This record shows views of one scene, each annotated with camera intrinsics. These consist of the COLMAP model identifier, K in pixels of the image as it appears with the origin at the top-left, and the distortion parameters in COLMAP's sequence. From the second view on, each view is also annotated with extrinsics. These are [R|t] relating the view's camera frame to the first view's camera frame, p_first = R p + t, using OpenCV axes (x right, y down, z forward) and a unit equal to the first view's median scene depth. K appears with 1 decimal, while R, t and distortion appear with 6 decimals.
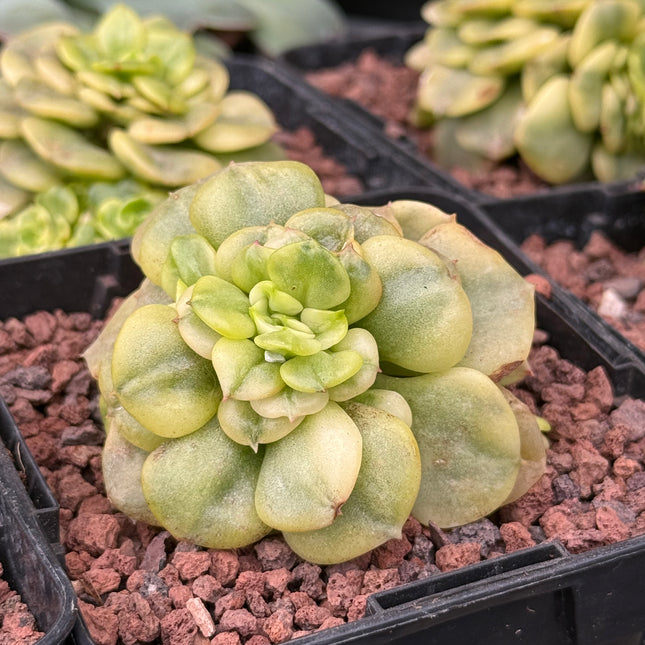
lens RADIAL K [[1701.0, 0, 322.4], [0, 1701.0, 323.8], [0, 0, 1]] dist [0.183401, 0.000000]
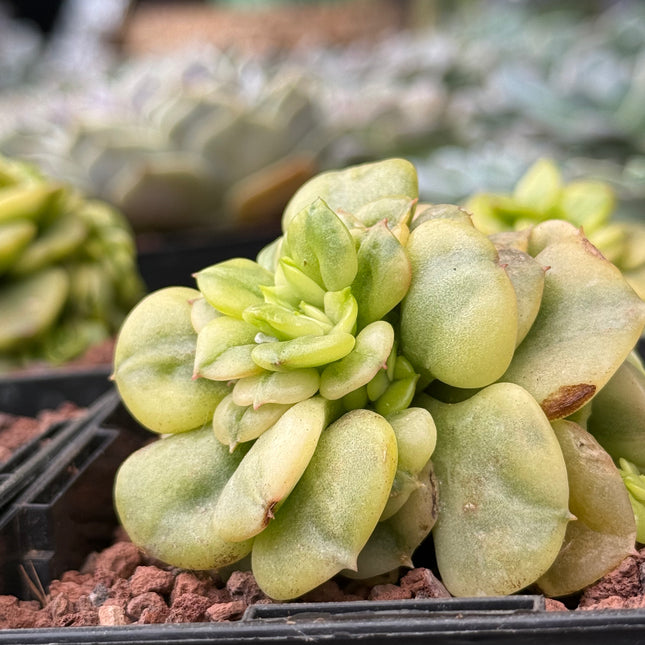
lens RADIAL K [[1701.0, 0, 323.4], [0, 1701.0, 321.0], [0, 0, 1]] dist [0.183401, 0.000000]
pose [[0.828614, 0.017515, -0.559546, 0.451935], [-0.179798, 0.954884, -0.236367, 0.199097], [0.530162, 0.296462, 0.794380, 0.344391]]
